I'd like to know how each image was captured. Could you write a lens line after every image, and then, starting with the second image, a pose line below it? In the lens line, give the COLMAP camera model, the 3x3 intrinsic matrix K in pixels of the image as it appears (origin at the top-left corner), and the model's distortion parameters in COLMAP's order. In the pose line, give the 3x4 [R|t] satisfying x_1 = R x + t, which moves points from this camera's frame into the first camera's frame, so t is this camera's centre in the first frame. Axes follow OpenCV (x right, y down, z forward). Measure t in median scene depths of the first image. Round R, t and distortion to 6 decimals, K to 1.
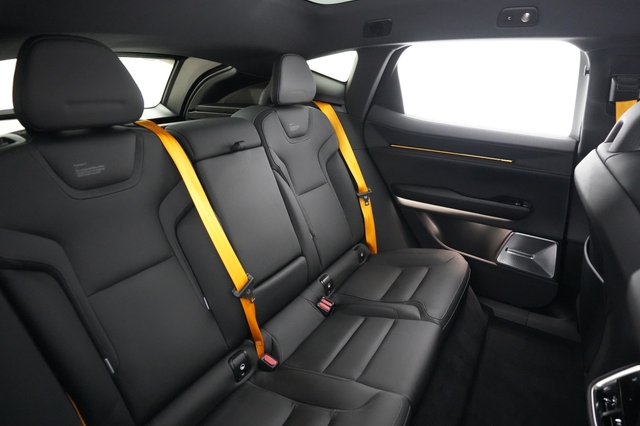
lens RADIAL K [[349.8, 0, 320.0], [0, 349.8, 213.0], [0, 0, 1]] dist [0.000711, 0.000276]
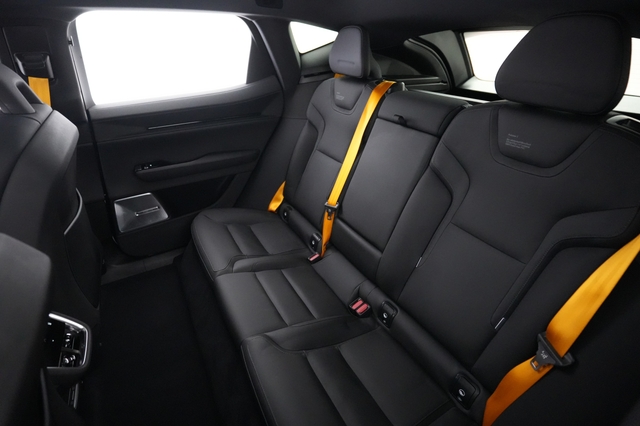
lens RADIAL K [[310.9, 0, 318.8], [0, 310.9, 231.3], [0, 0, 1]] dist [-0.000062, 0.000042]
pose [[-0.492502, 0.430671, -0.756283, 0.594924], [-0.344197, 0.701748, 0.623762, -0.357584], [0.799356, 0.567514, -0.197377, 0.915323]]
